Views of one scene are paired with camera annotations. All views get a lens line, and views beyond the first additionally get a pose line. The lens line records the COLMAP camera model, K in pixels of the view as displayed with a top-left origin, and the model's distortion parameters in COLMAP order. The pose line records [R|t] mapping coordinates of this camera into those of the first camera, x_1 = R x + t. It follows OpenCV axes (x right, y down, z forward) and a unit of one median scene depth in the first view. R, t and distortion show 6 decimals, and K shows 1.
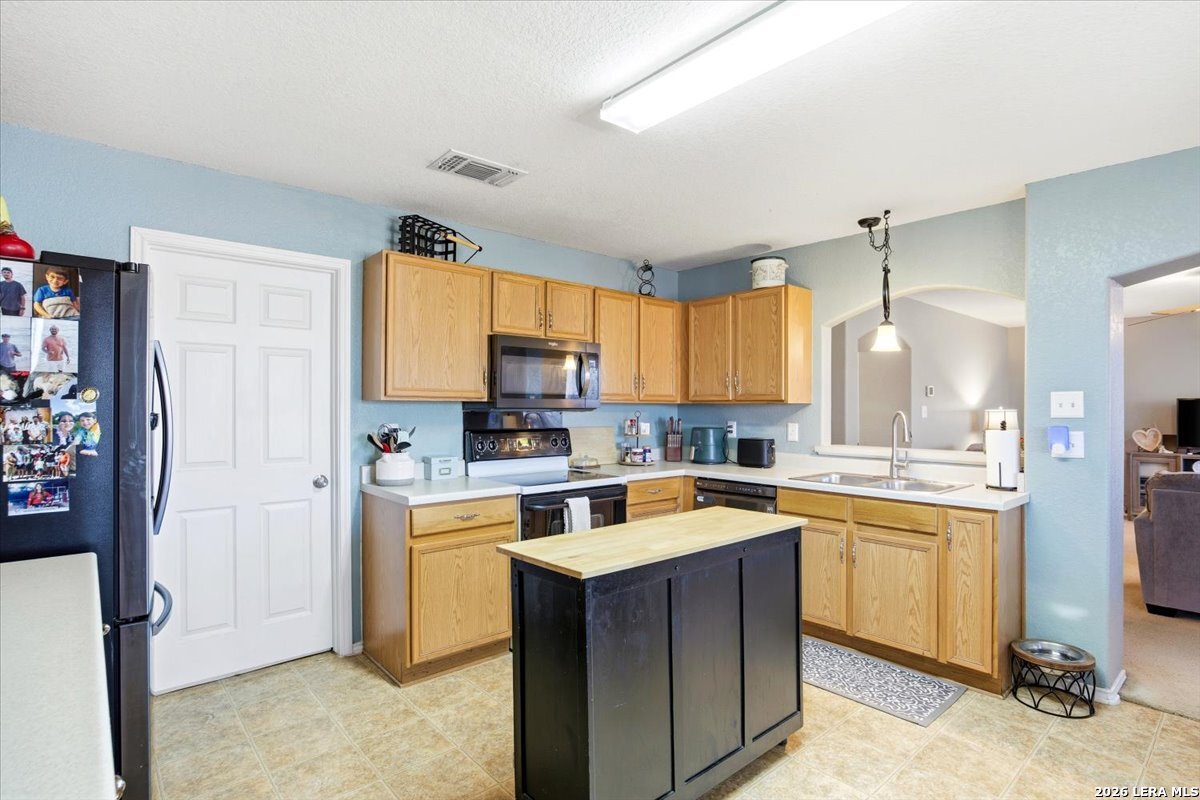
lens RADIAL K [[587.5, 0, 603.5], [0, 587.5, 407.6], [0, 0, 1]] dist [-0.023603, 0.000482]
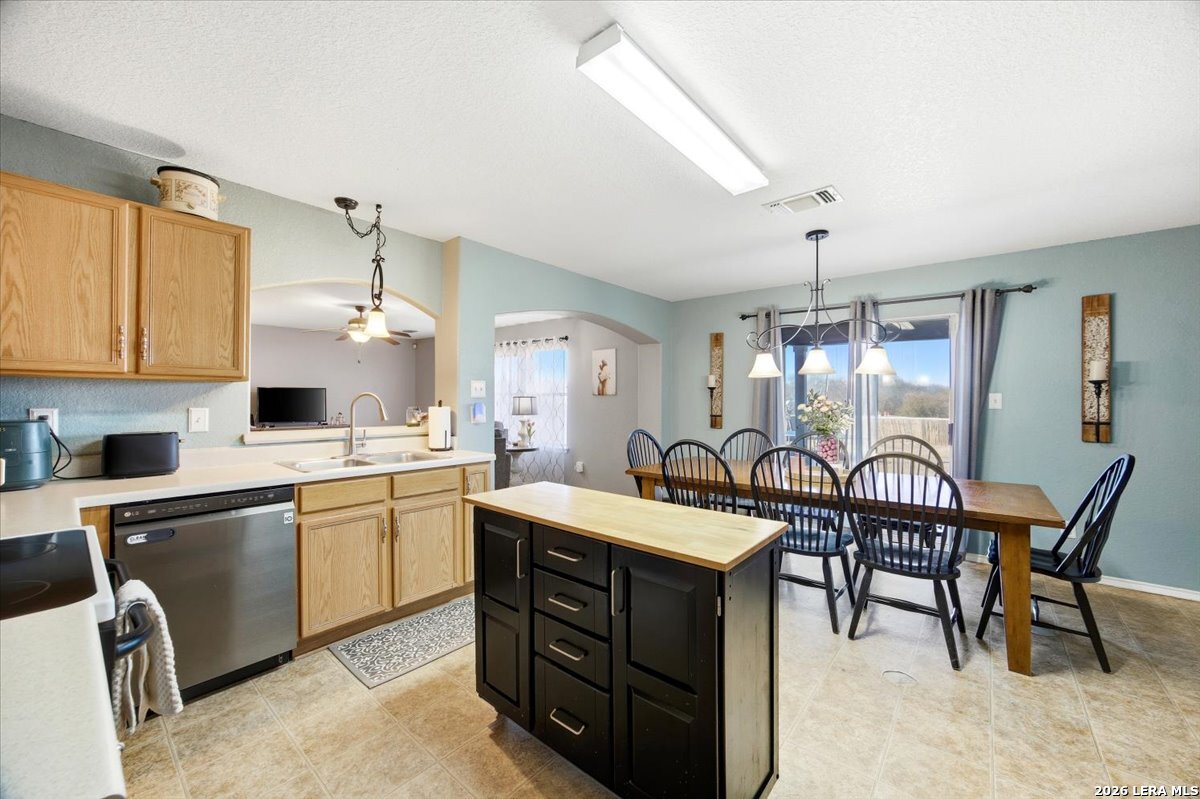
lens RADIAL K [[467.2, 0, 607.6], [0, 467.2, 397.7], [0, 0, 1]] dist [-0.000739, -0.000154]
pose [[-0.151129, 0.002117, 0.988512, -0.366080], [-0.002779, 0.999993, -0.002567, 0.014519], [-0.988510, -0.003135, -0.151122, 0.612520]]
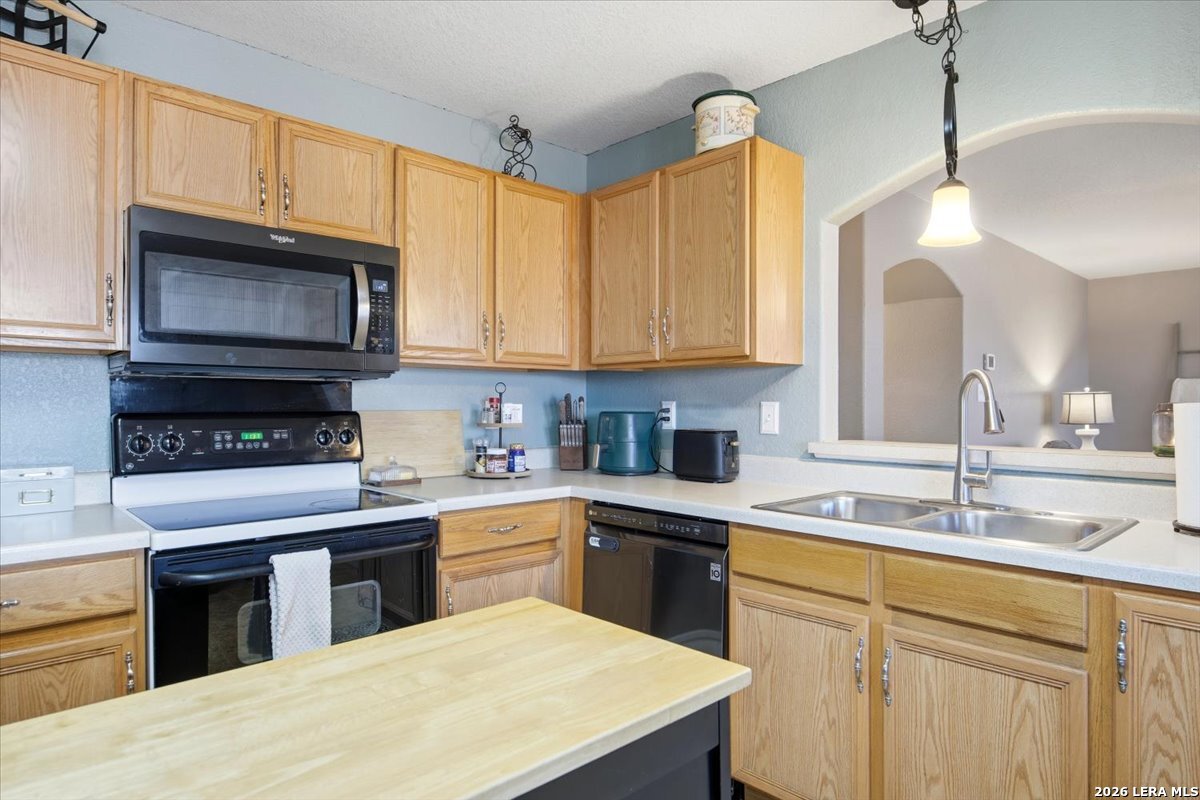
lens RADIAL K [[677.0, 0, 600.7], [0, 677.0, 407.9], [0, 0, 1]] dist [-0.002163, -0.002147]
pose [[0.999650, -0.002350, 0.026332, 0.156109], [0.002204, 0.999982, 0.005563, 0.030303], [-0.026345, -0.005503, 0.999638, 0.387701]]
